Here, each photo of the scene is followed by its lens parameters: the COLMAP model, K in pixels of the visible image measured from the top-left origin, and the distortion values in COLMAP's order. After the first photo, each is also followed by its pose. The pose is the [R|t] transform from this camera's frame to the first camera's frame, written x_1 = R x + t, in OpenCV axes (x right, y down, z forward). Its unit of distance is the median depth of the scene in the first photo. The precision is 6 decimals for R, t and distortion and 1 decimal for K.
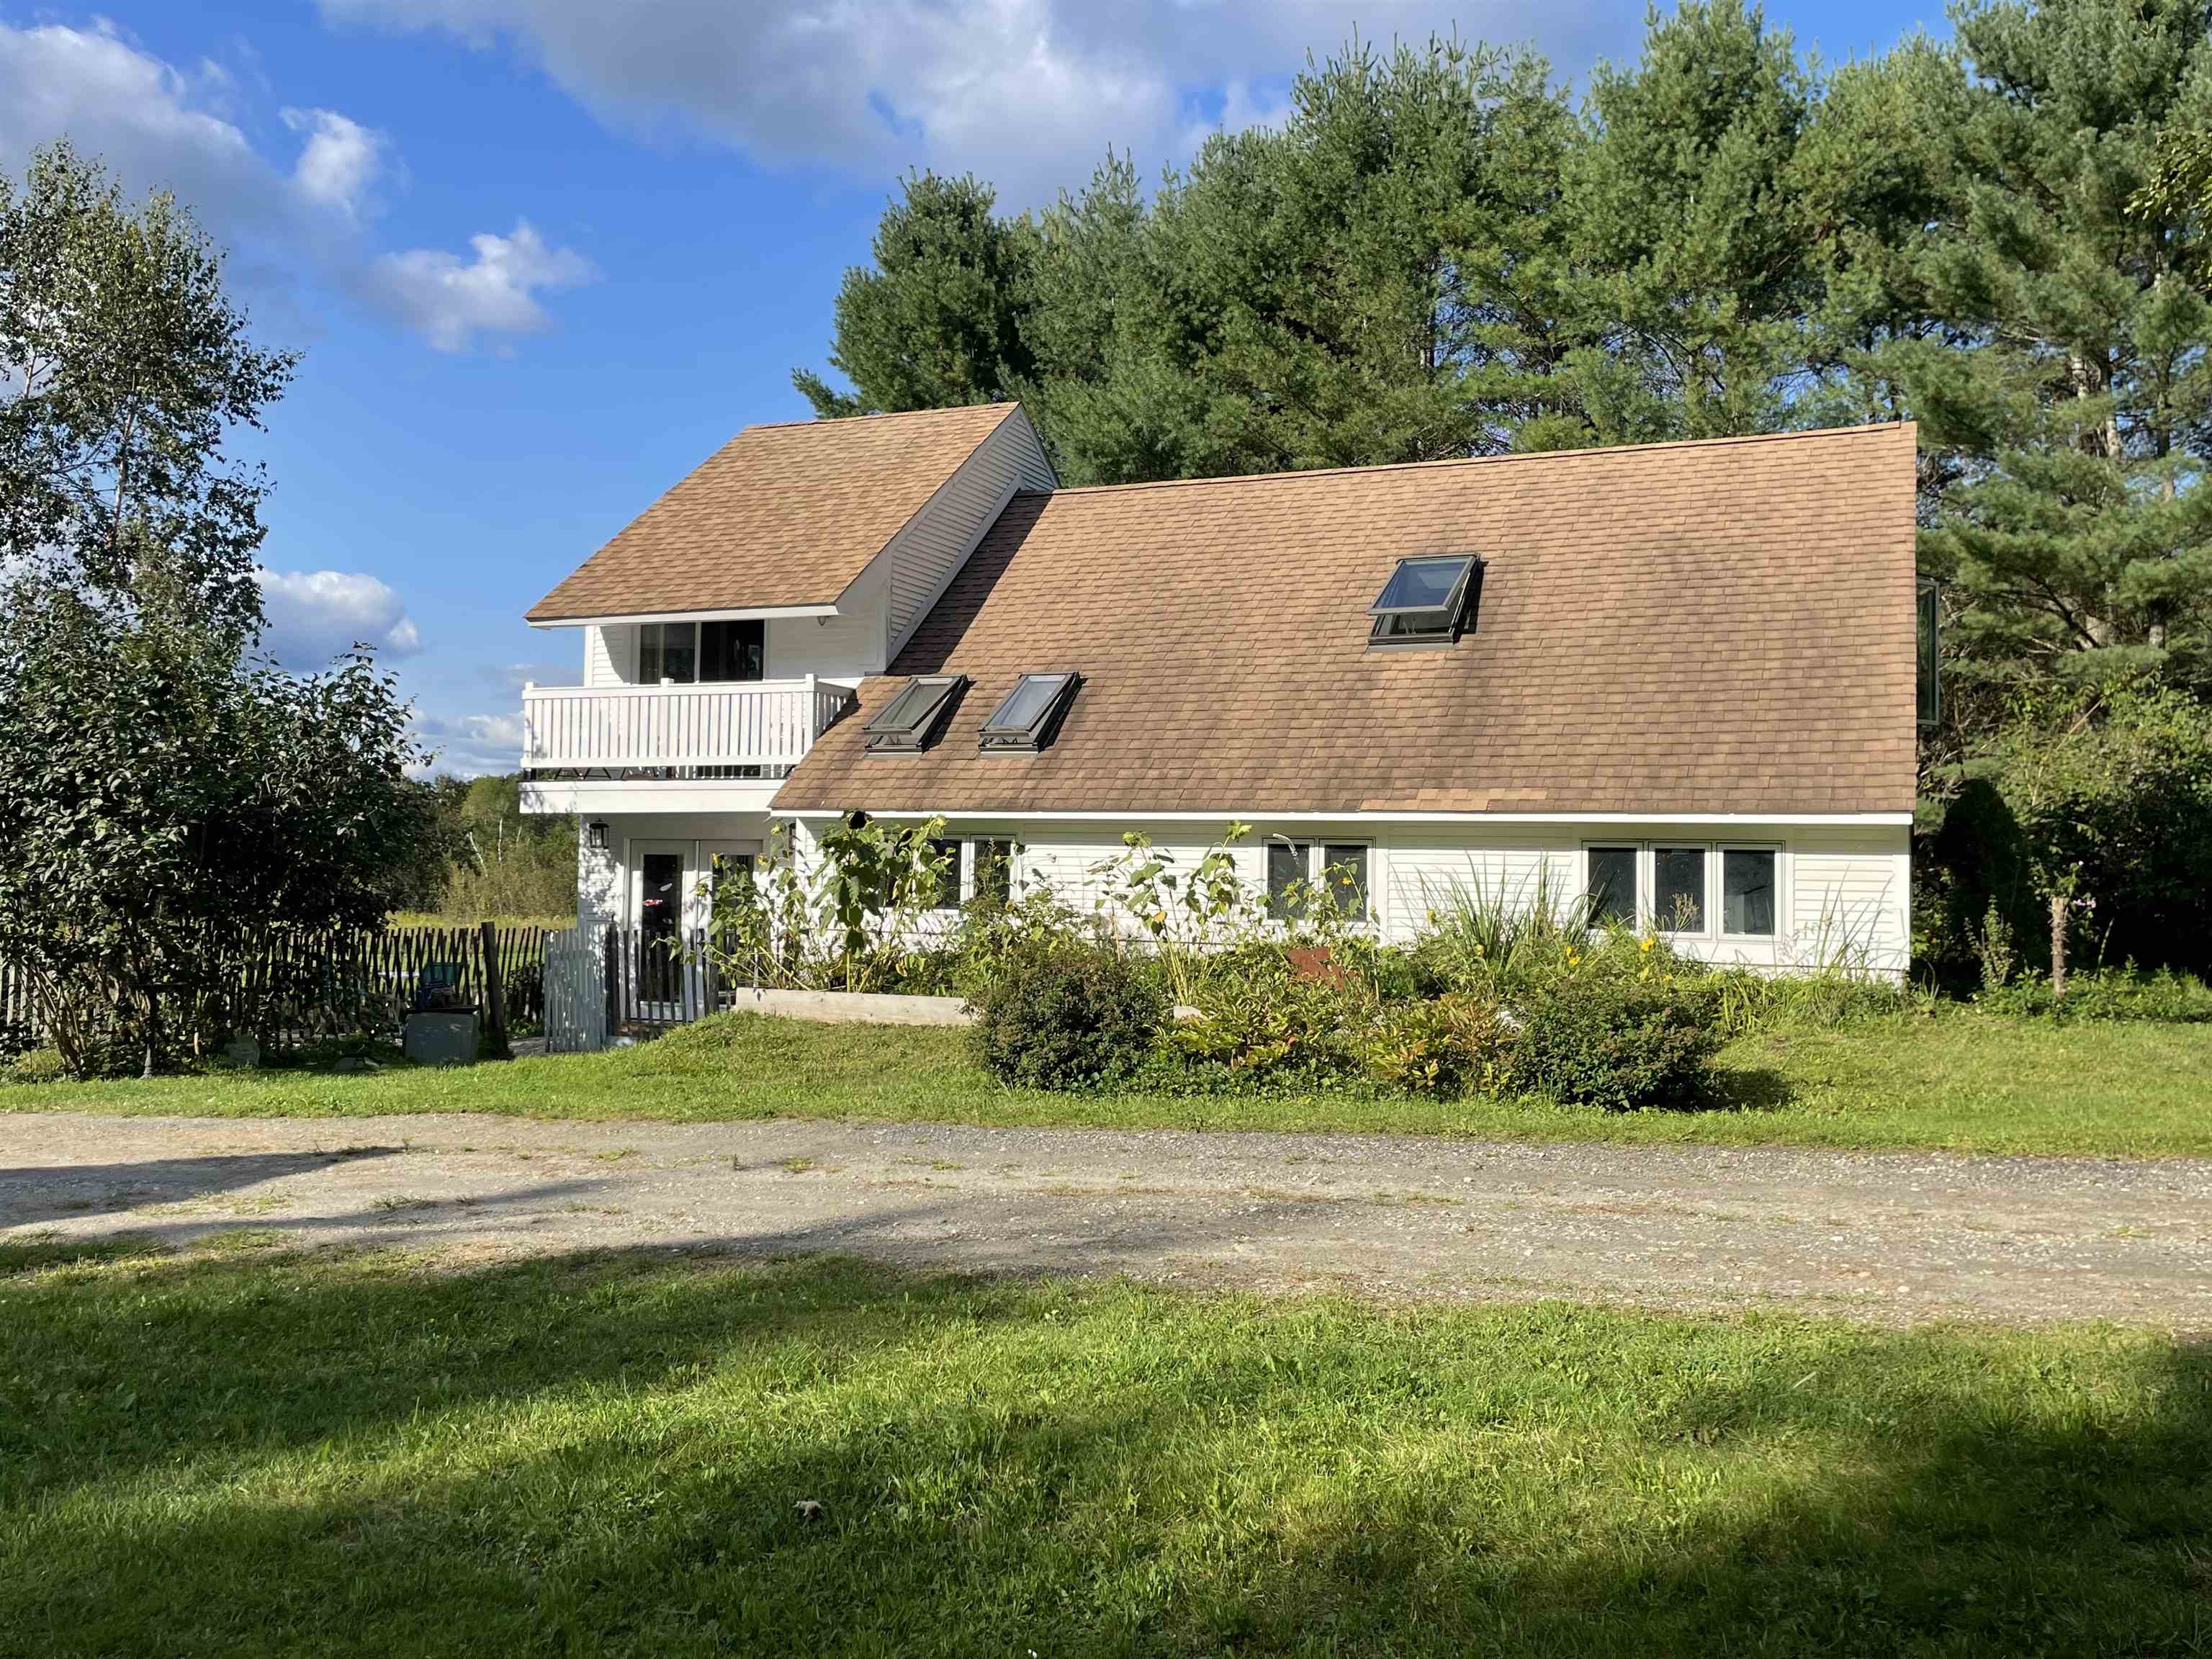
lens RADIAL K [[1491.9, 0, 1107.5], [0, 1491.9, 775.8], [0, 0, 1]] dist [-0.003743, -0.053084]
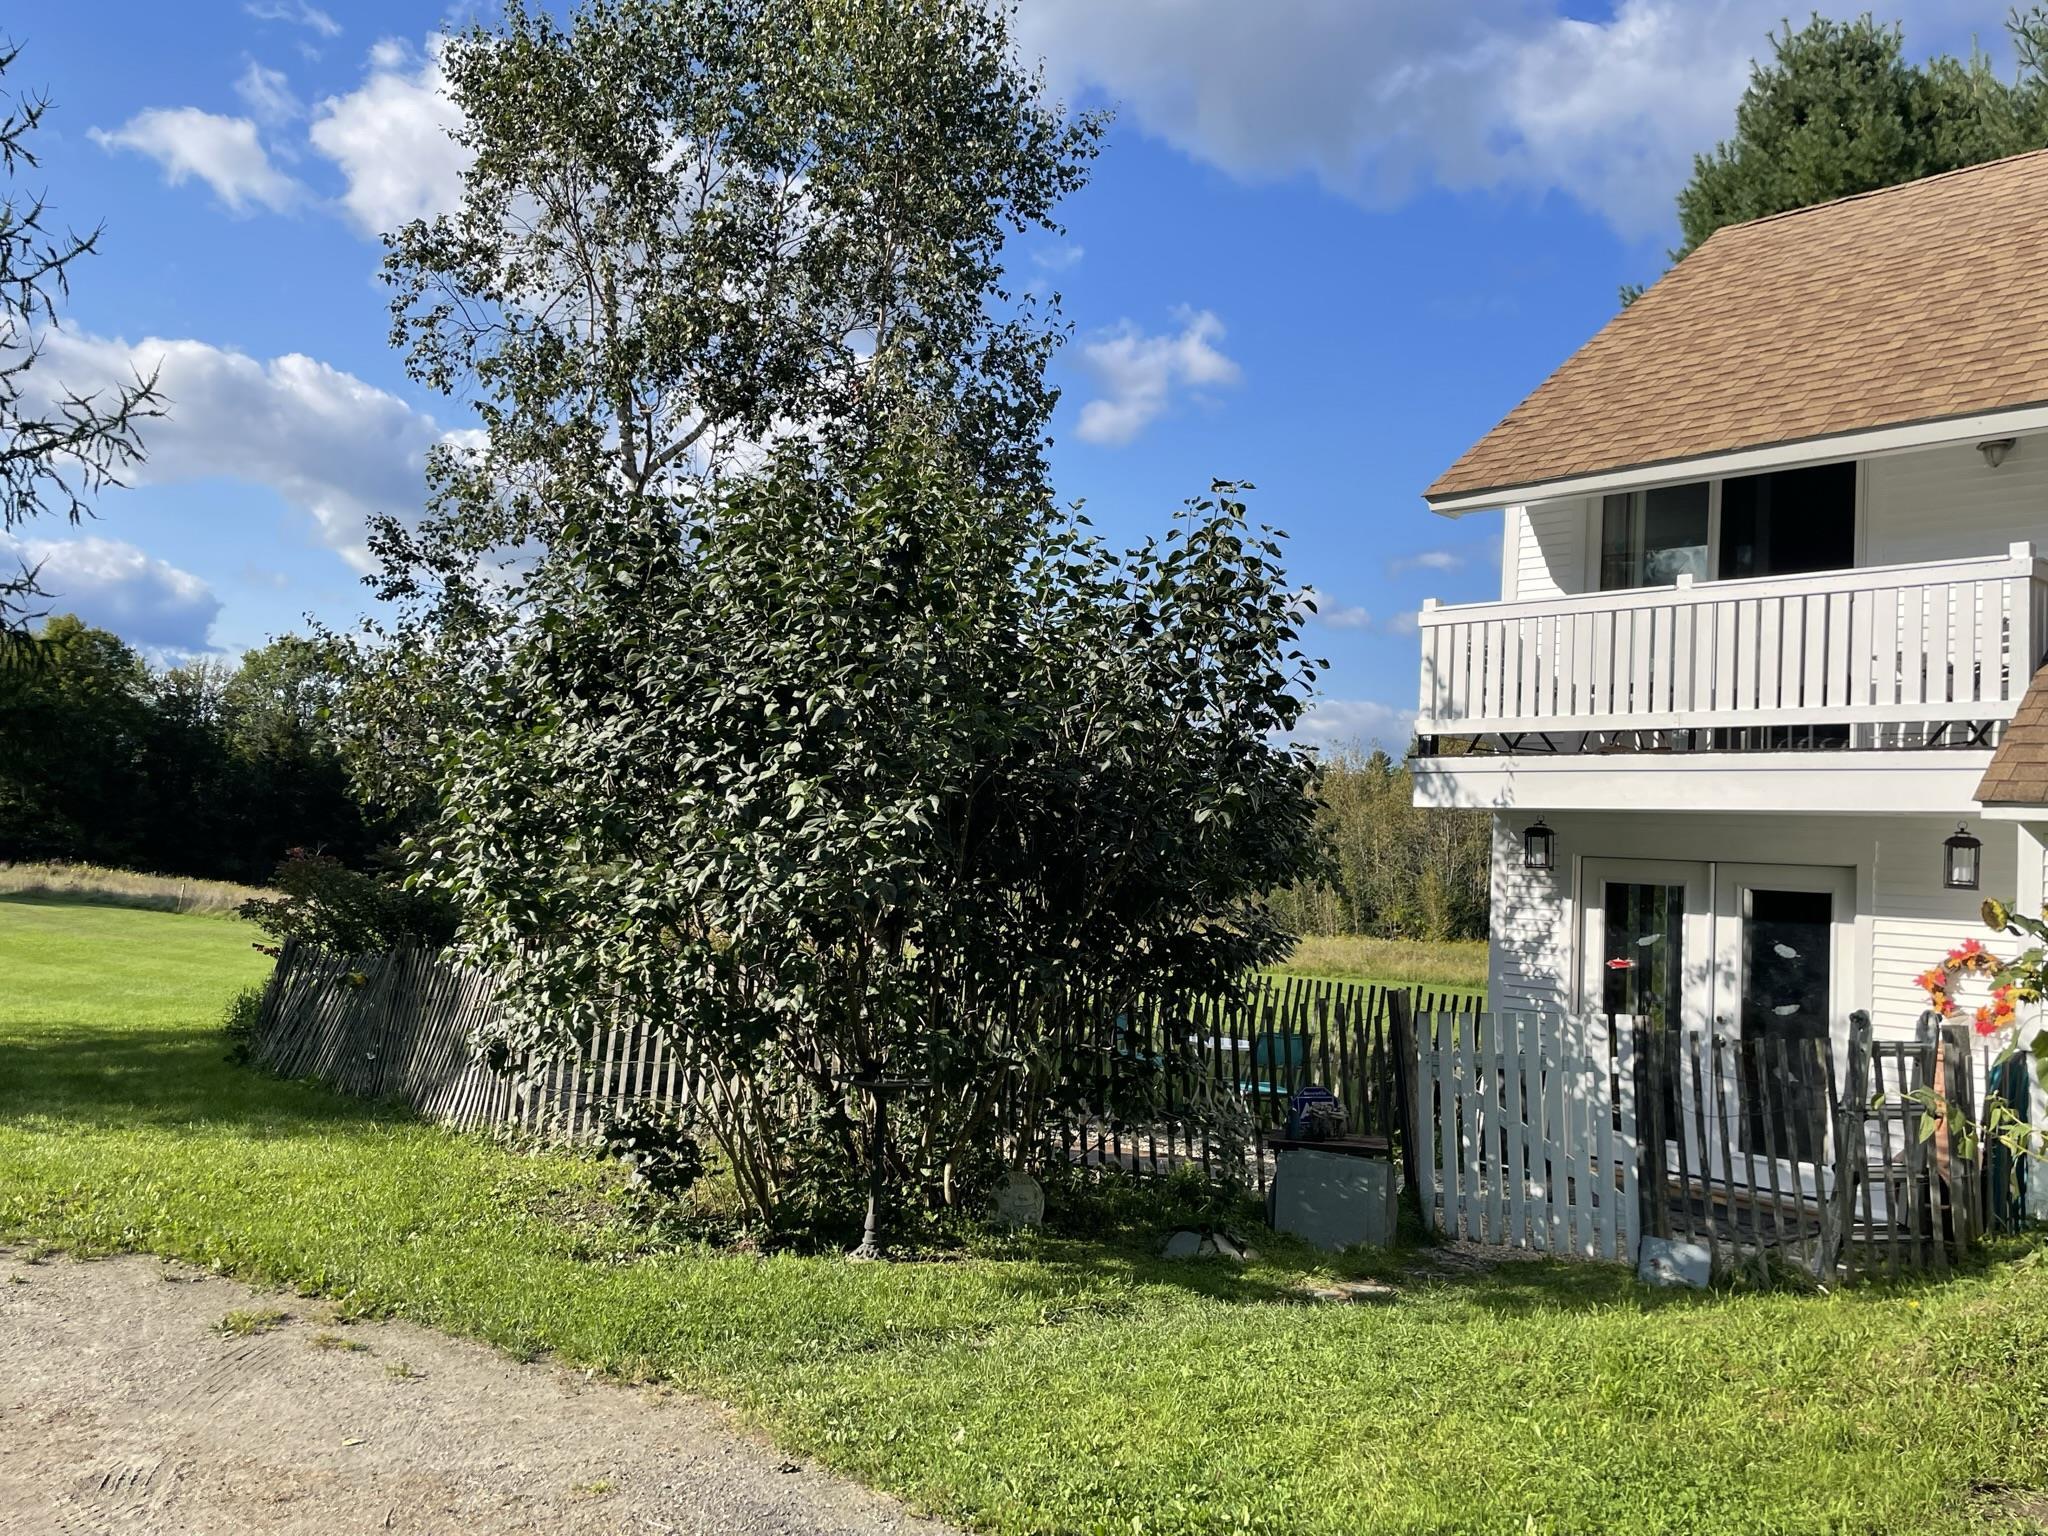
lens RADIAL K [[1381.2, 0, 1025.4], [0, 1381.2, 718.3], [0, 0, 1]] dist [-0.003743, -0.053084]
pose [[0.868599, -0.012391, -0.495361, -0.272807], [-0.018164, 0.998219, -0.056820, 0.025889], [0.495183, 0.058351, 0.866827, 0.454983]]
